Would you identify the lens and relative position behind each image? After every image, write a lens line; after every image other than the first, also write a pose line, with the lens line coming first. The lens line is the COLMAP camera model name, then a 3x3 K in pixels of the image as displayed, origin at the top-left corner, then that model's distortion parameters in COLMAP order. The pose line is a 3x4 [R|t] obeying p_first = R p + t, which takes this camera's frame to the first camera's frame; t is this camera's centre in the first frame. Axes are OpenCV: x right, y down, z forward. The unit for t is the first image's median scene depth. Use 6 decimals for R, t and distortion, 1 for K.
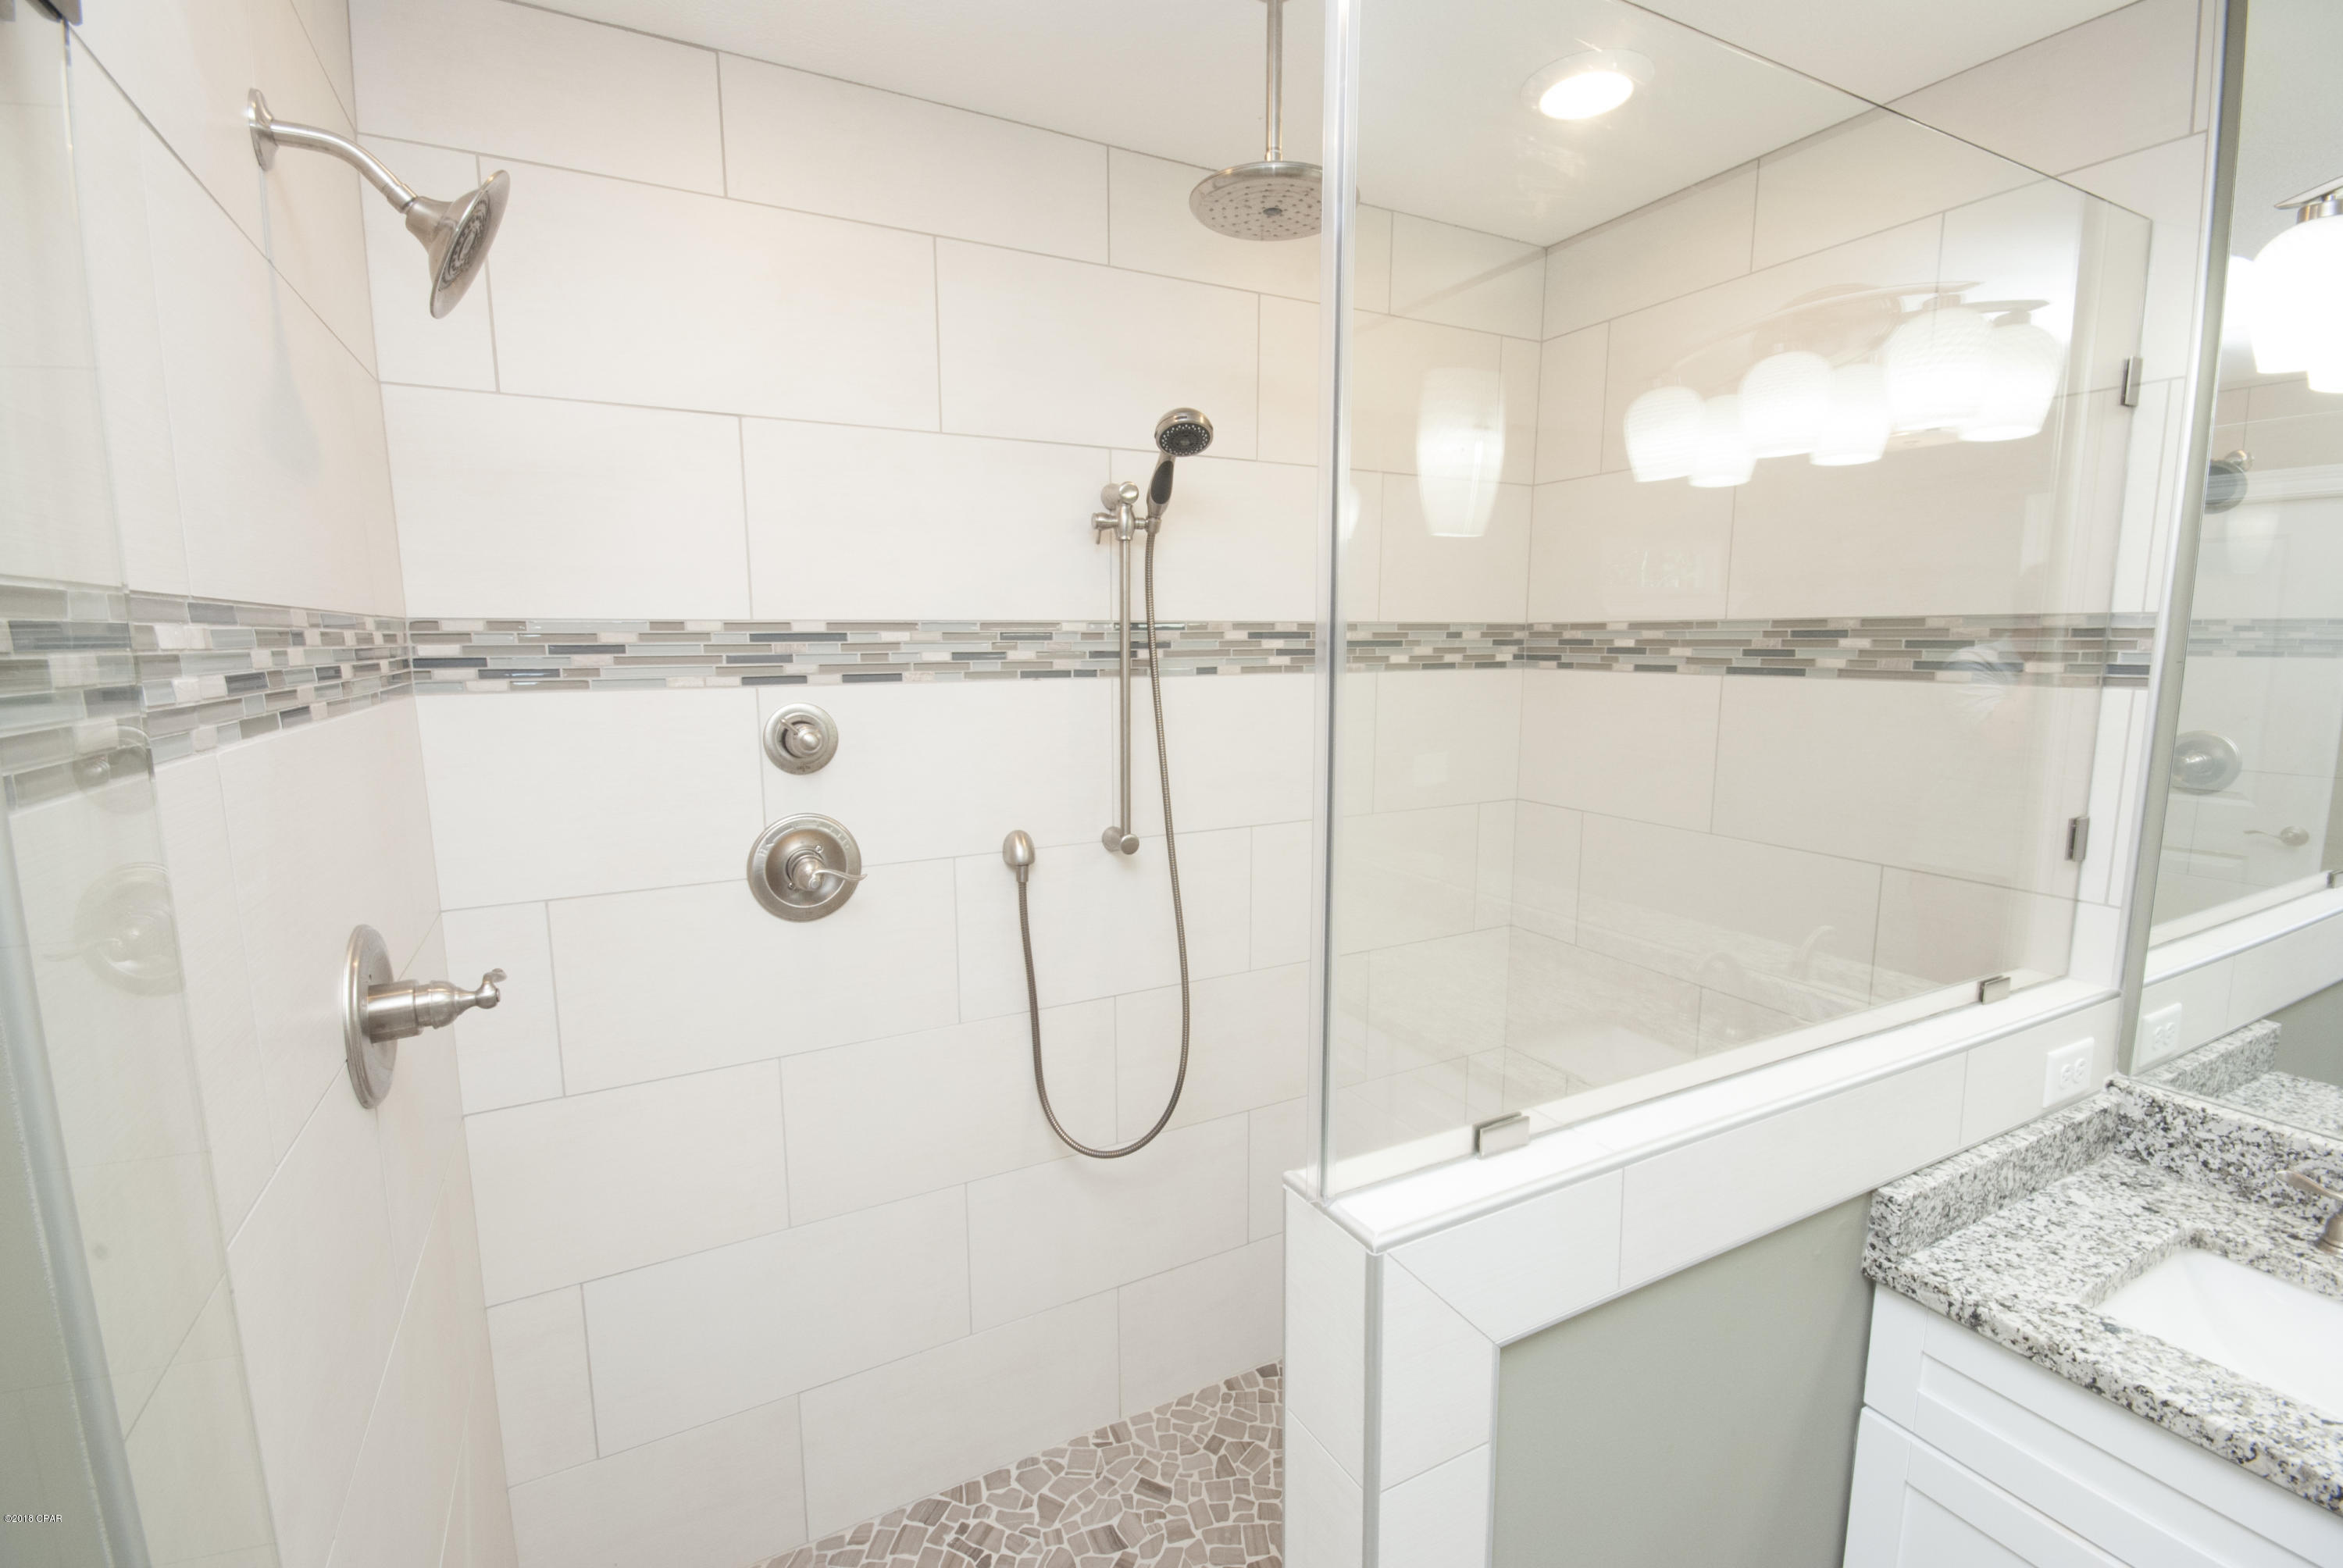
lens RADIAL K [[1029.2, 0, 1170.0], [0, 1029.2, 793.4], [0, 0, 1]] dist [0.014799, -0.015008]
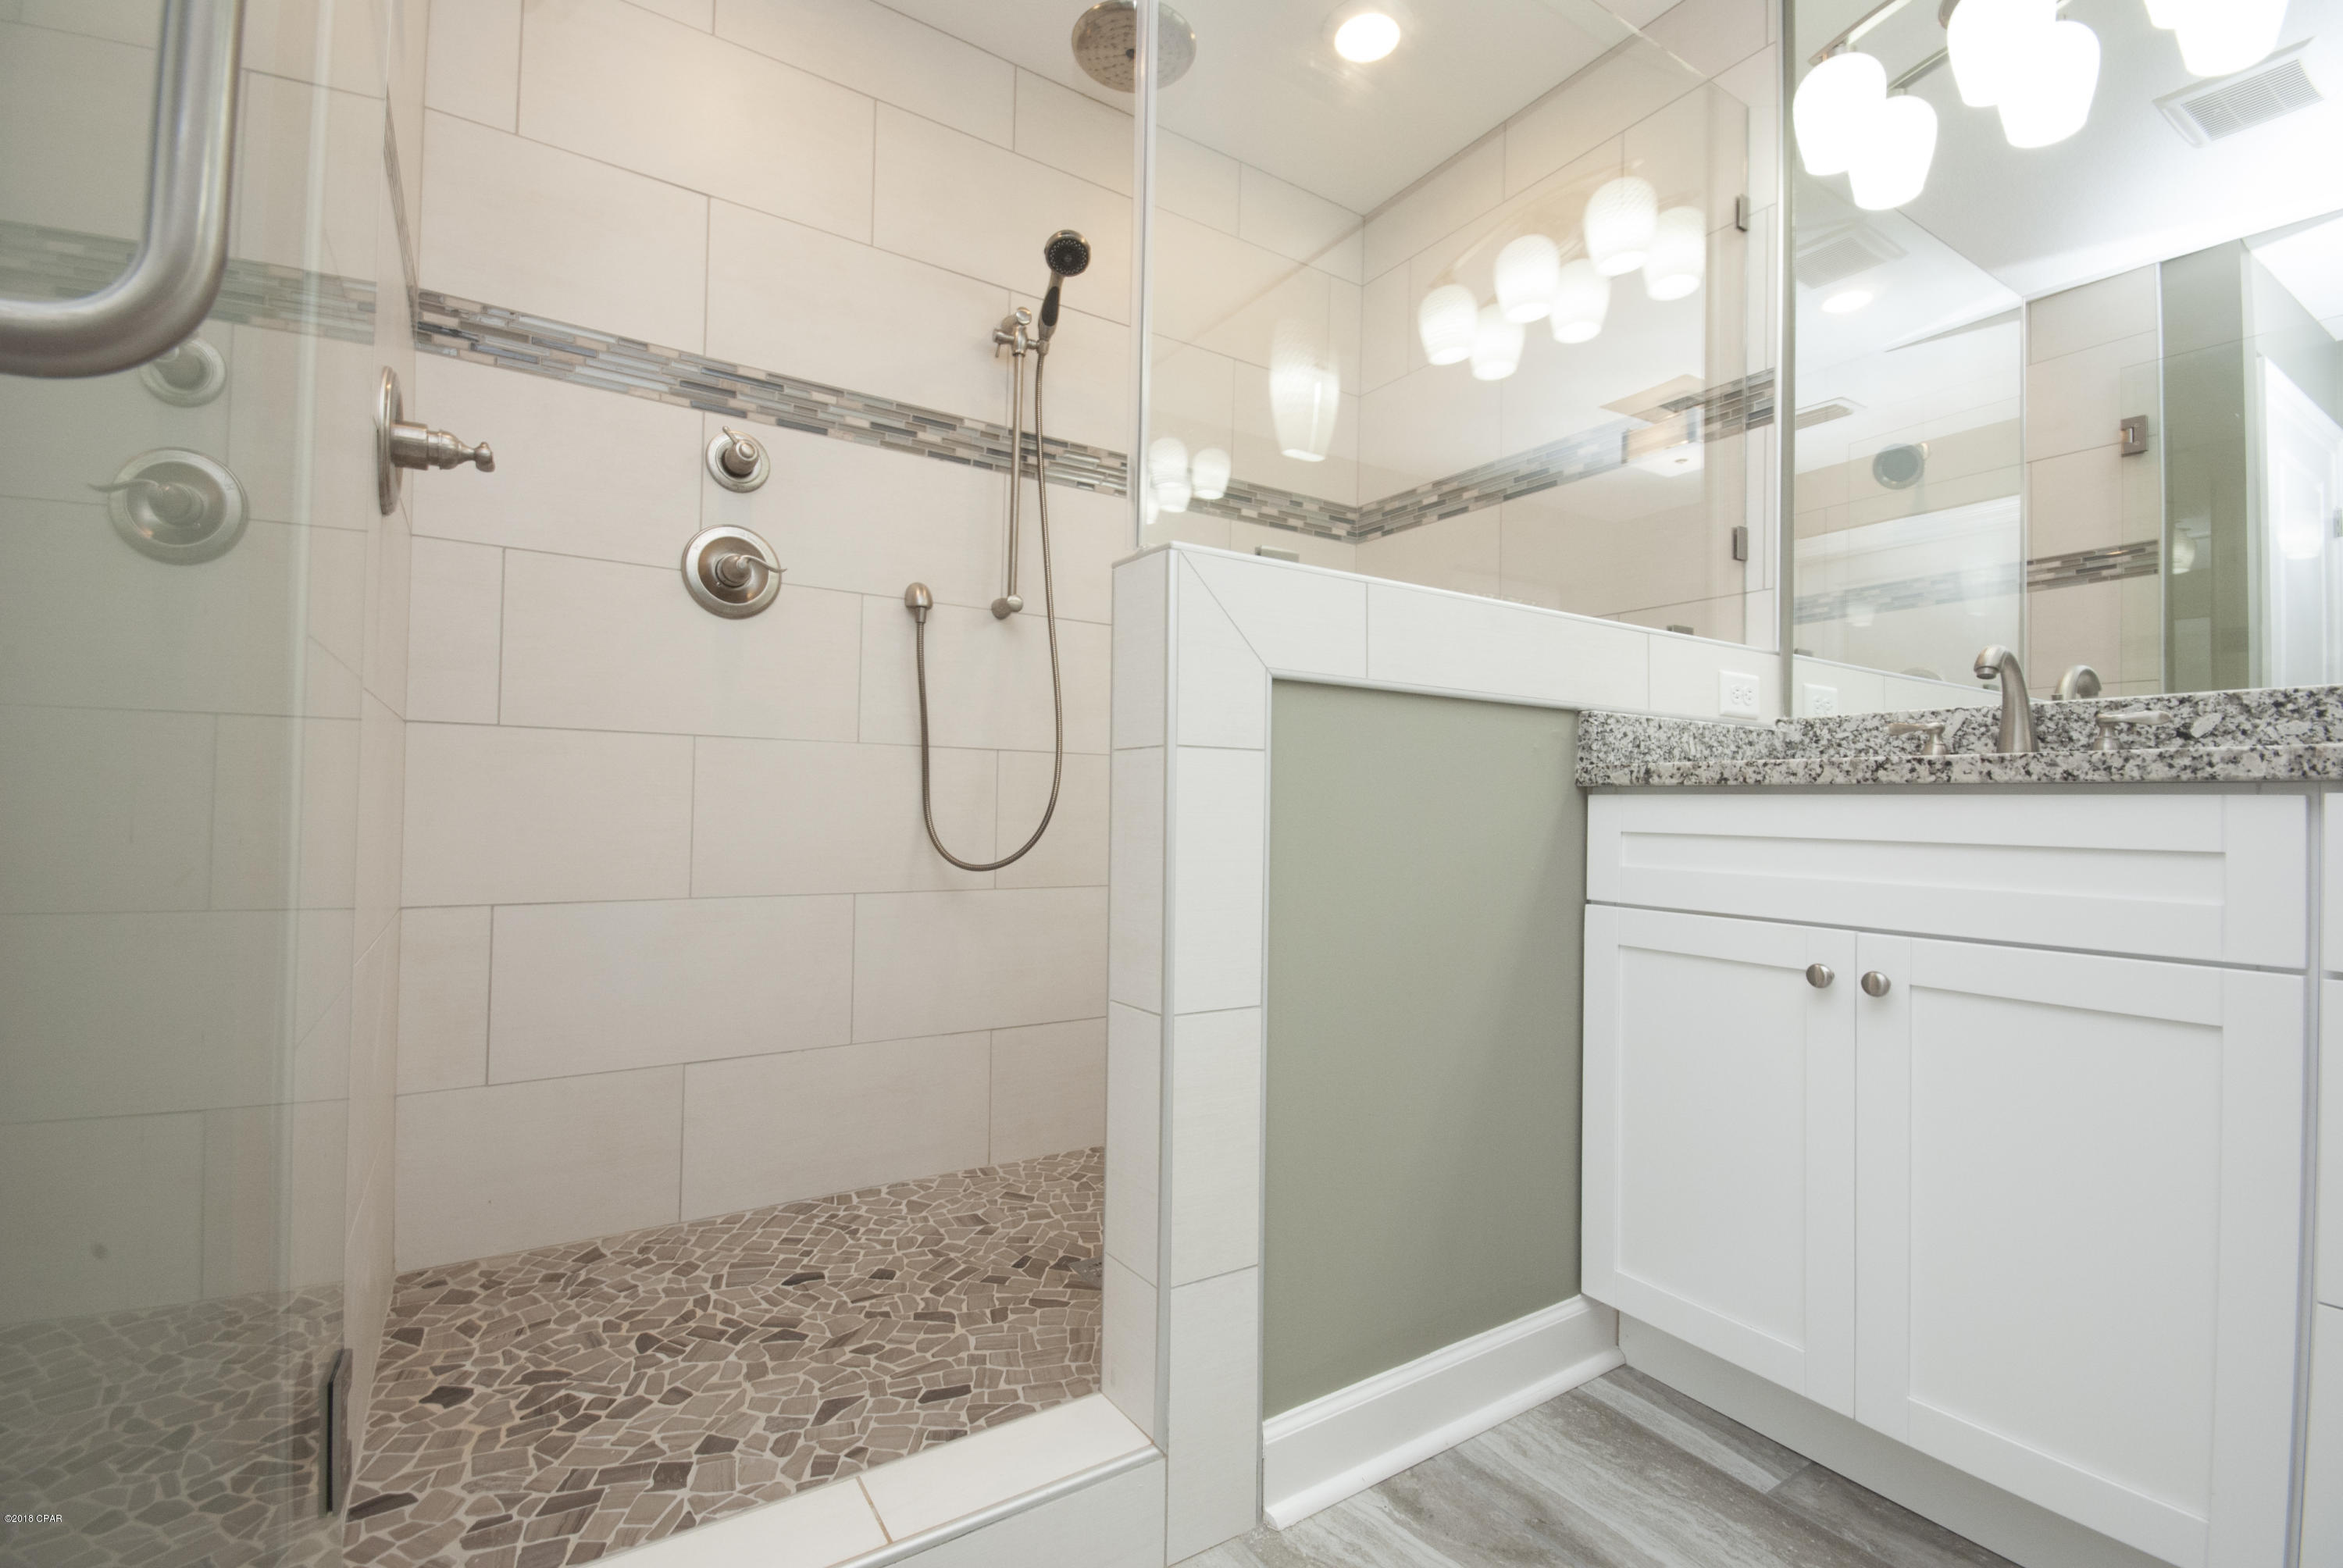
lens RADIAL K [[1034.6, 0, 1170.4], [0, 1034.6, 790.8], [0, 0, 1]] dist [0.016206, -0.015561]
pose [[0.995516, 0.024960, 0.091239, 0.034621], [-0.009898, 0.986750, -0.161943, 0.452097], [-0.094073, 0.160314, 0.982573, -0.141811]]
